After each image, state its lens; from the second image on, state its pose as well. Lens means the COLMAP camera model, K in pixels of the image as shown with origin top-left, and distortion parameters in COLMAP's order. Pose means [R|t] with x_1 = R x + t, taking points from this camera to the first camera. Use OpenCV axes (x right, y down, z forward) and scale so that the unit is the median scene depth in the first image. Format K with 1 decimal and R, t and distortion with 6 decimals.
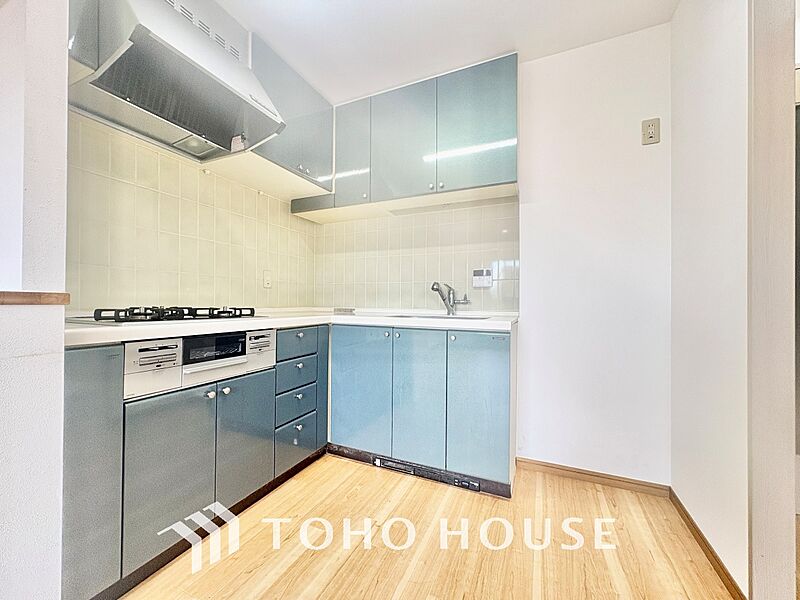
lens RADIAL K [[319.3, 0, 402.0], [0, 319.3, 298.8], [0, 0, 1]] dist [0.001266, 0.000126]
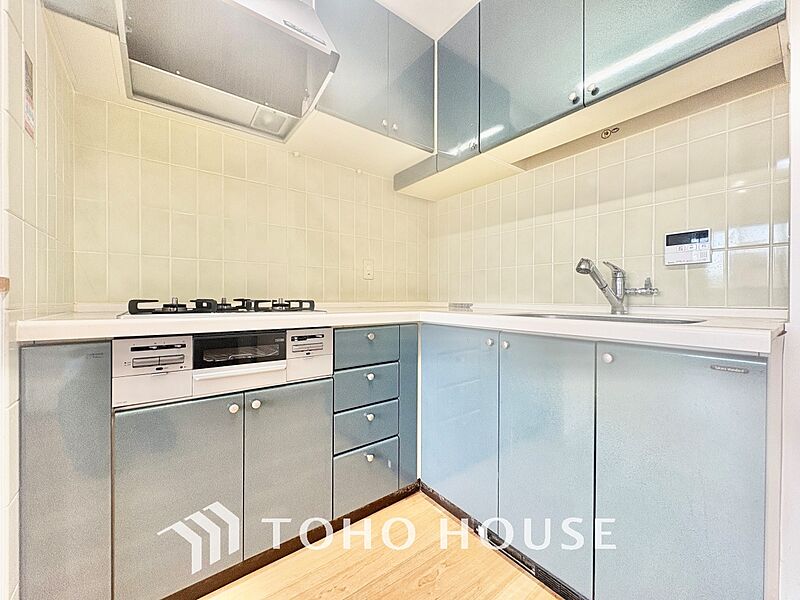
lens RADIAL K [[319.3, 0, 400.4], [0, 319.3, 299.5], [0, 0, 1]] dist [0.001266, 0.000126]
pose [[0.877738, -0.002038, -0.479137, 0.102956], [0.007773, 0.999920, 0.009985, 0.017800], [0.479078, -0.012489, 0.877683, 0.352442]]
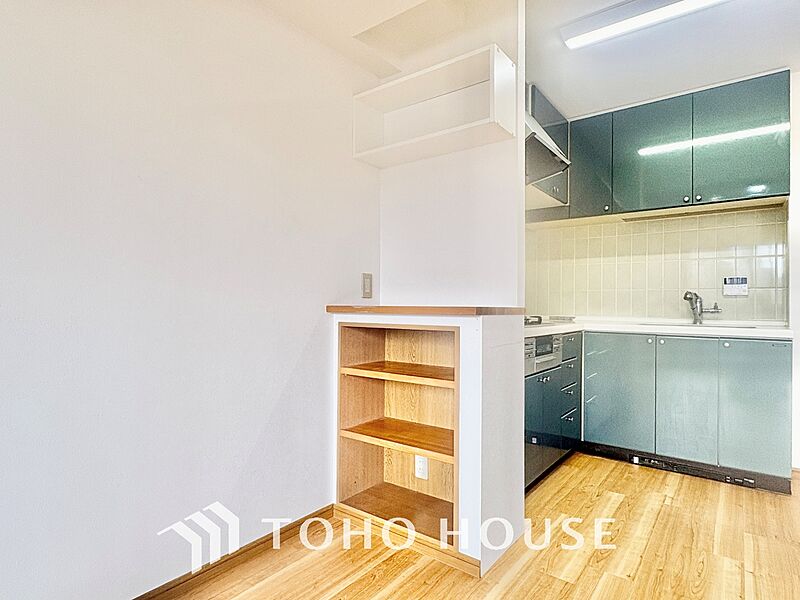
lens RADIAL K [[448.3, 0, 397.6], [0, 448.3, 300.5], [0, 0, 1]] dist [0.002533, 0.000999]
pose [[0.972210, -0.001768, -0.234103, -0.527540], [0.001538, 0.999998, -0.001163, -0.027230], [0.234105, 0.000771, 0.972211, -0.695183]]
